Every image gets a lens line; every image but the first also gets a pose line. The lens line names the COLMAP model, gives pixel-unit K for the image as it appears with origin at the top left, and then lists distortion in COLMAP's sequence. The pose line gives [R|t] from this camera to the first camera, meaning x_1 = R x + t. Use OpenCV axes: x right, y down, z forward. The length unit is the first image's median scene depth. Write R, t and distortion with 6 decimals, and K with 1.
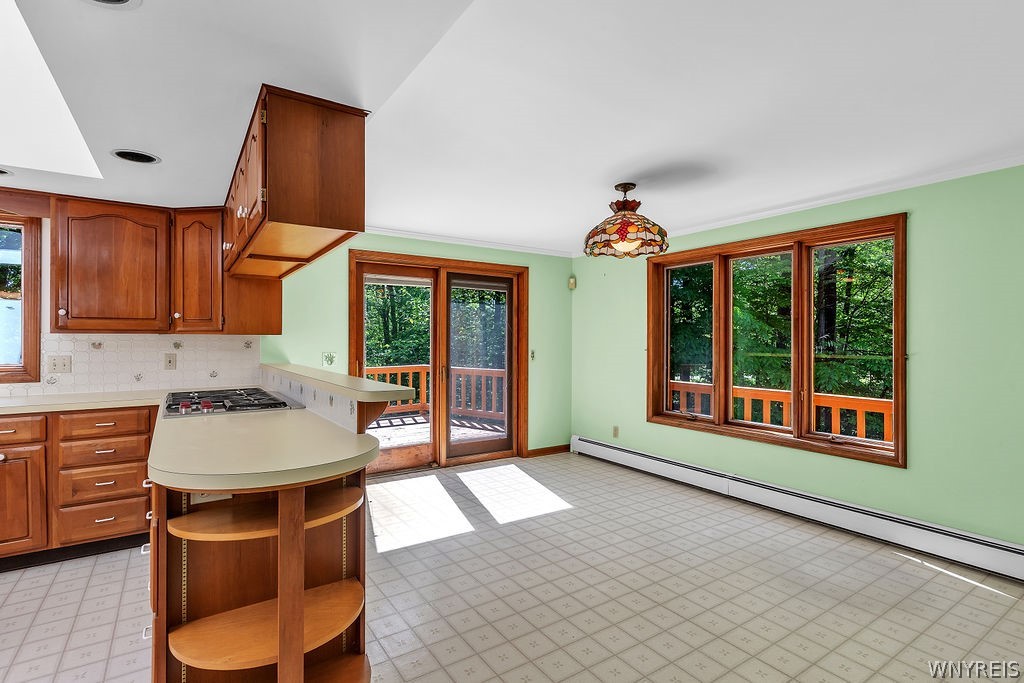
lens RADIAL K [[482.8, 0, 503.6], [0, 482.8, 338.7], [0, 0, 1]] dist [0.010438, -0.002666]
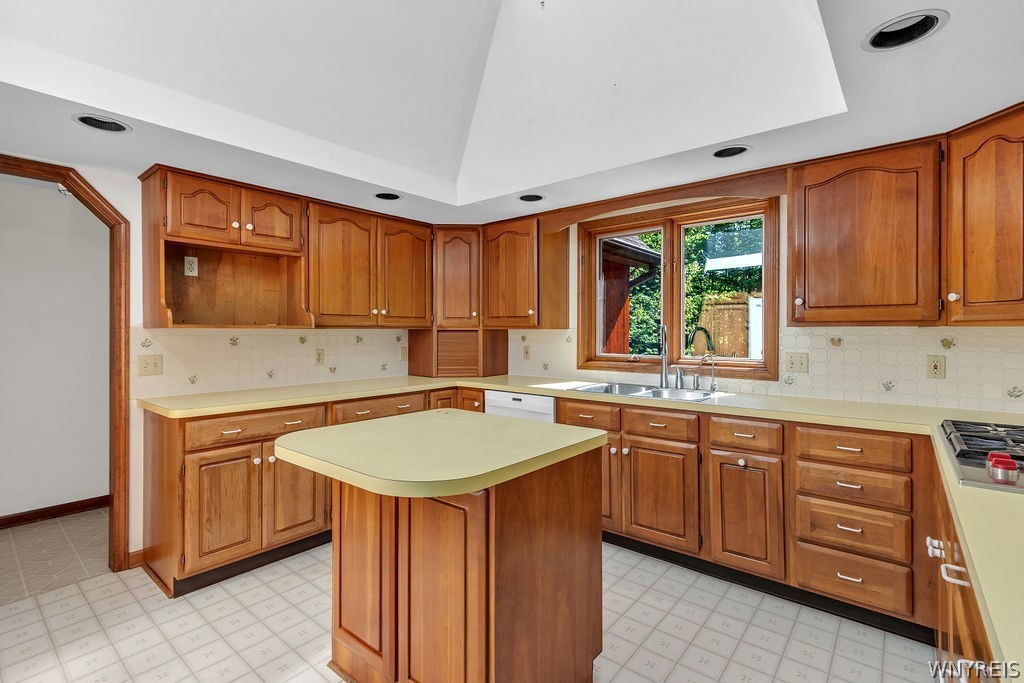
lens RADIAL K [[482.8, 0, 510.0], [0, 482.8, 332.2], [0, 0, 1]] dist [0.010438, -0.002666]
pose [[0.290647, -0.002313, -0.956827, -0.232469], [-0.000865, 0.999996, -0.002680, 0.000807], [0.956830, 0.001607, 0.290644, 0.256949]]
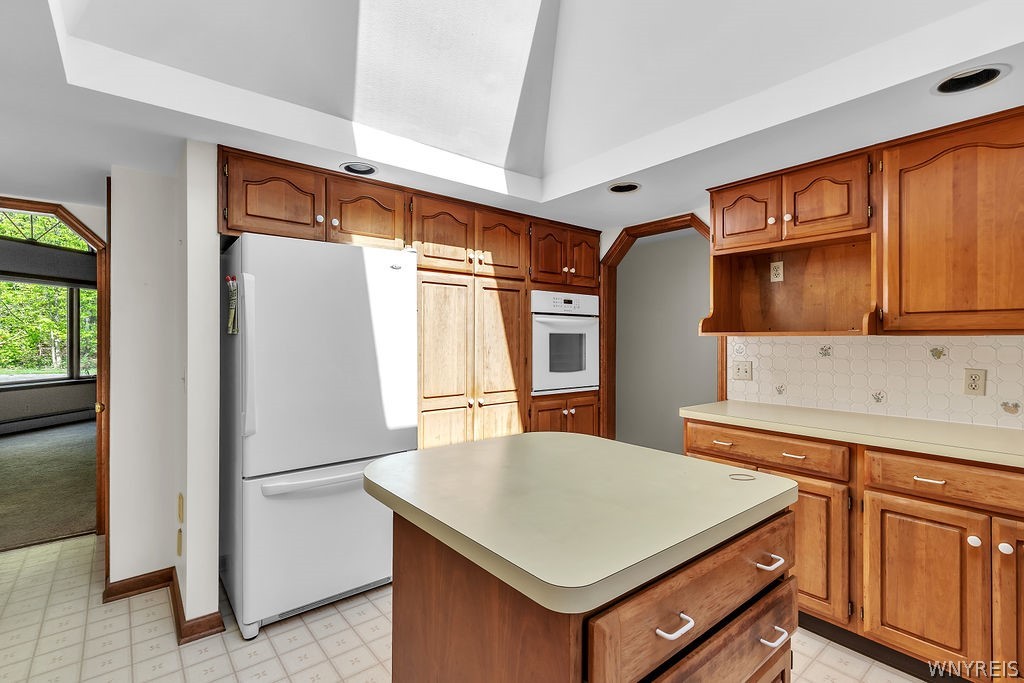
lens RADIAL K [[482.8, 0, 493.5], [0, 482.8, 341.7], [0, 0, 1]] dist [0.010438, -0.002666]
pose [[-0.996332, -0.004336, -0.085461, -0.679544], [-0.004972, 0.999961, 0.007241, -0.002364], [0.085426, 0.007639, -0.996315, 0.760680]]
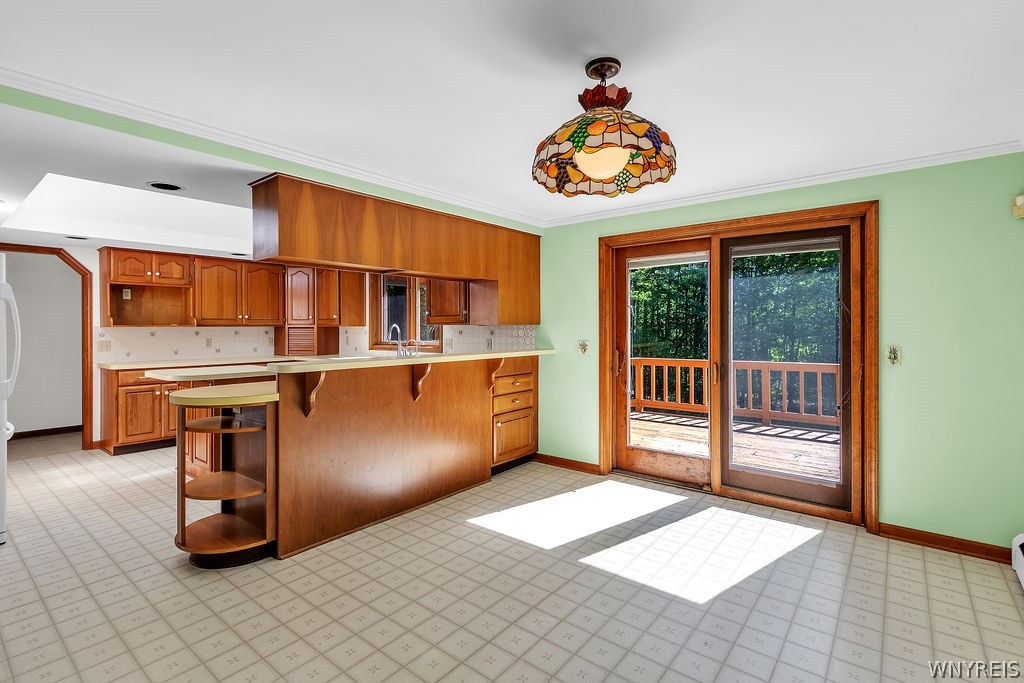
lens RADIAL K [[482.8, 0, 520.4], [0, 482.8, 327.2], [0, 0, 1]] dist [0.010438, -0.002666]
pose [[0.321693, -0.004460, -0.946834, 0.763065], [0.003294, 0.999988, -0.003591, 0.003356], [0.946838, -0.001964, 0.321704, 0.698960]]
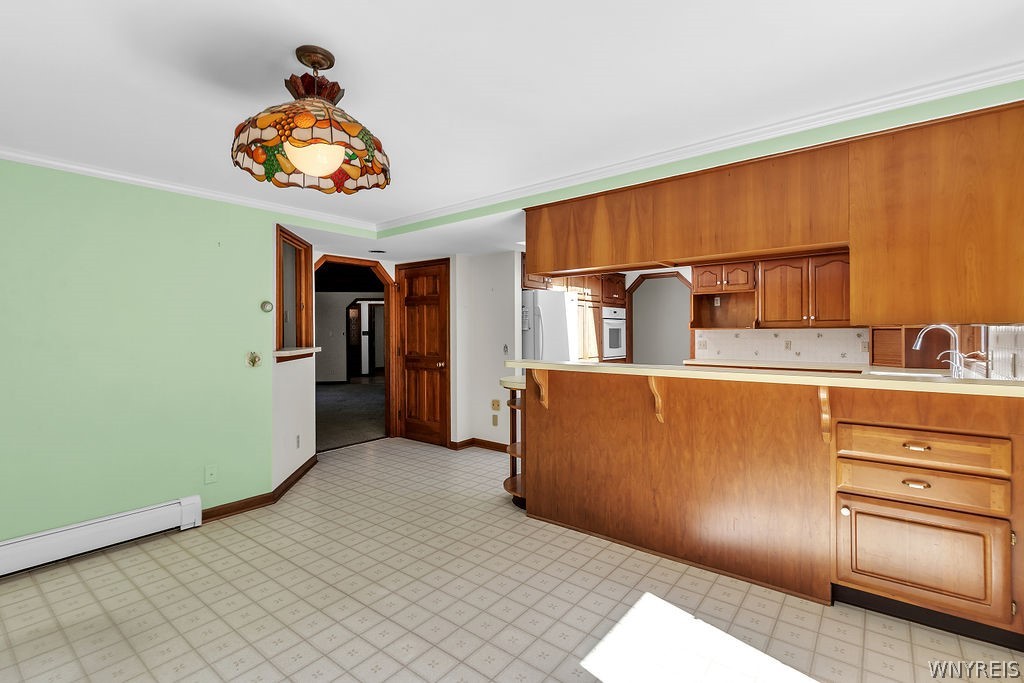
lens RADIAL K [[482.8, 0, 495.3], [0, 482.8, 340.8], [0, 0, 1]] dist [0.010438, -0.002666]
pose [[-0.954234, 0.007512, -0.298966, 0.204419], [0.002130, 0.999830, 0.018324, 0.000073], [0.299053, 0.016848, -0.954088, 1.567172]]
